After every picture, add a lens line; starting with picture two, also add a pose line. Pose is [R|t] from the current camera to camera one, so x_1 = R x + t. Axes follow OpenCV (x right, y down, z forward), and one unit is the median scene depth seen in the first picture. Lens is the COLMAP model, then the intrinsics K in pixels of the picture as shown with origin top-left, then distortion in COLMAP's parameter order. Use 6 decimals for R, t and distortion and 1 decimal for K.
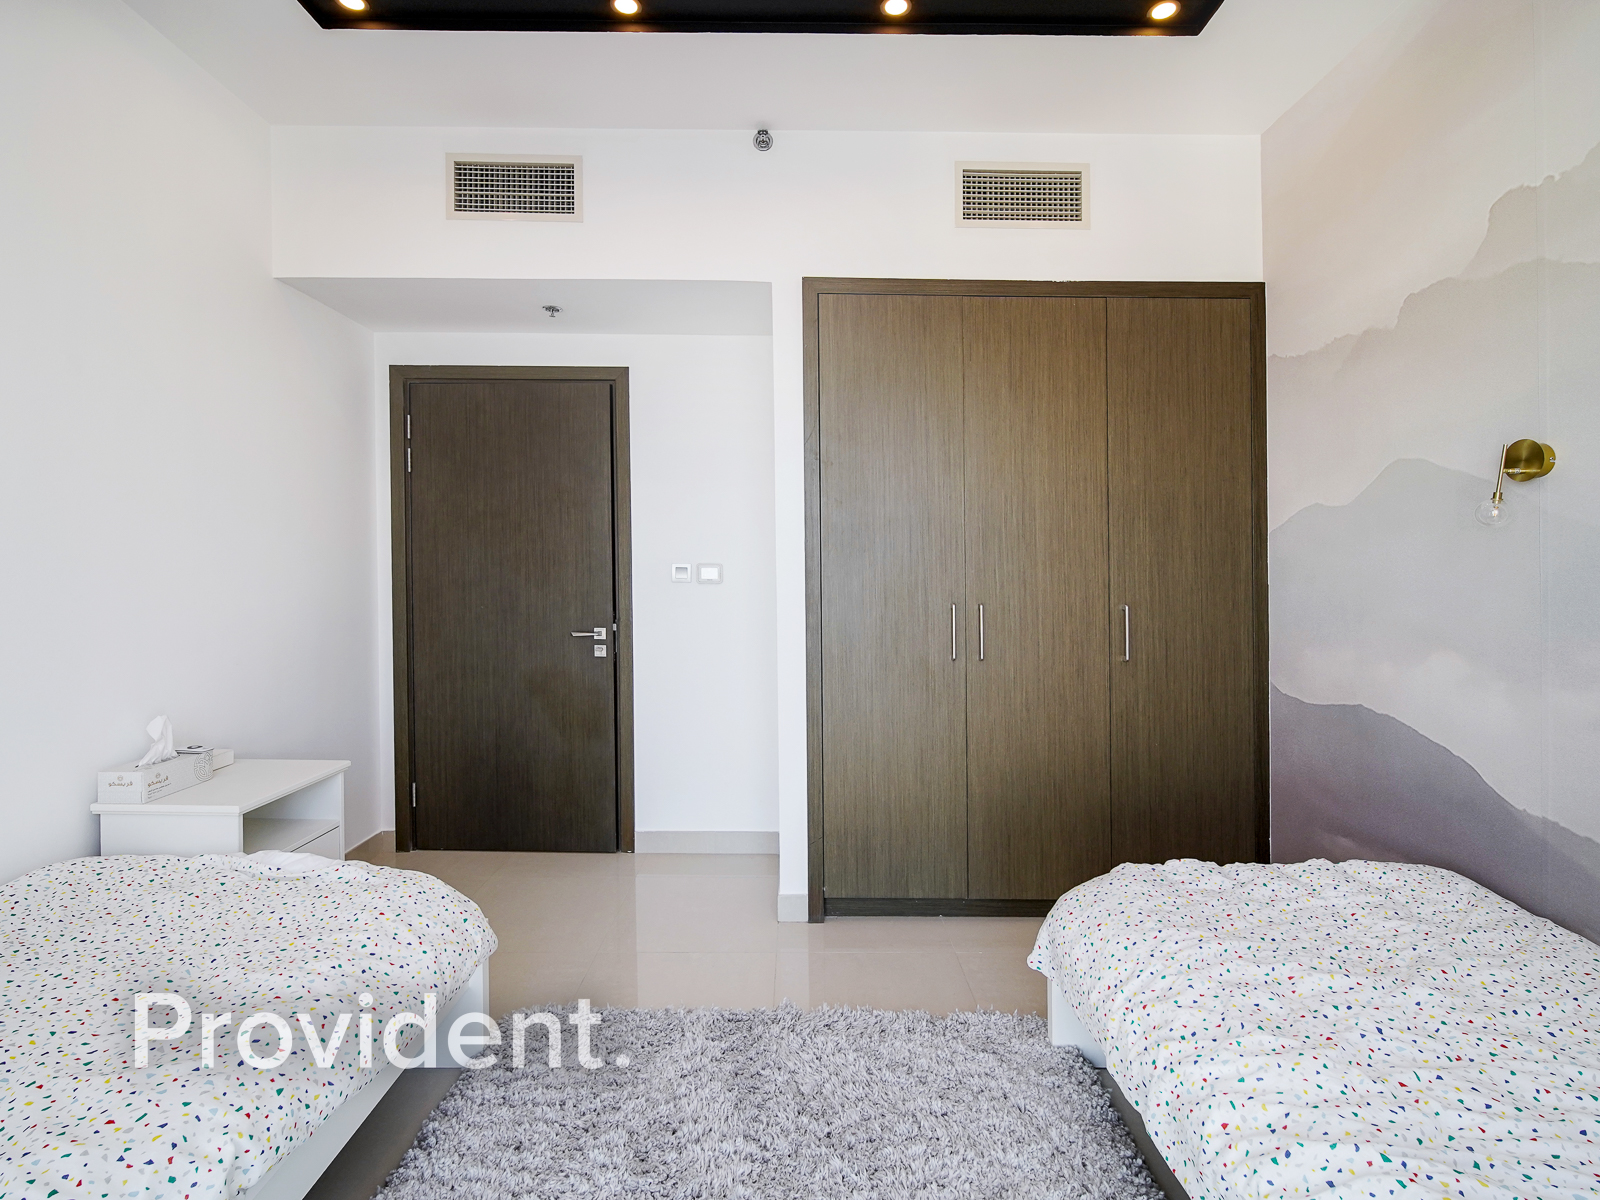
lens RADIAL K [[657.7, 0, 776.7], [0, 657.7, 577.2], [0, 0, 1]] dist [0.003288, -0.002552]
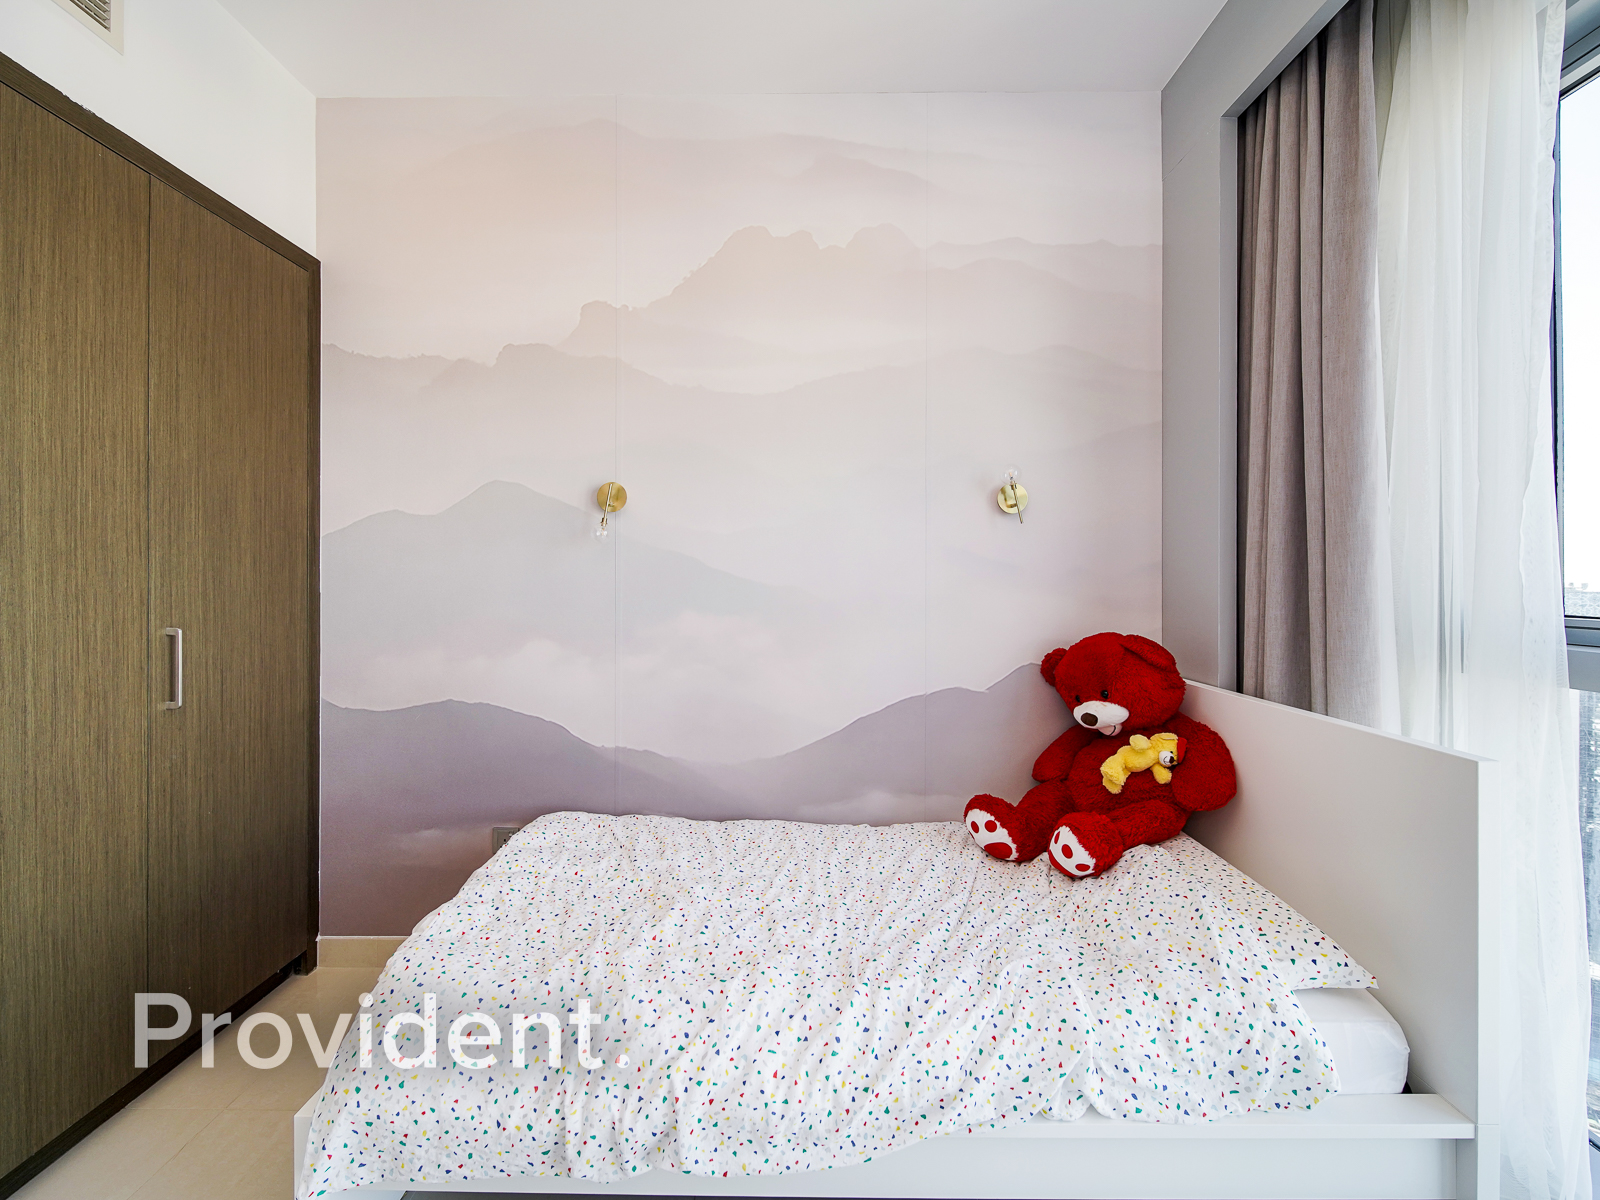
lens RADIAL K [[657.7, 0, 789.5], [0, 657.7, 572.5], [0, 0, 1]] dist [0.003288, -0.002552]
pose [[0.024336, -0.000075, 0.999704, -0.152273], [0.017686, 0.999844, -0.000356, -0.005087], [-0.999547, 0.017689, 0.024333, 0.329952]]
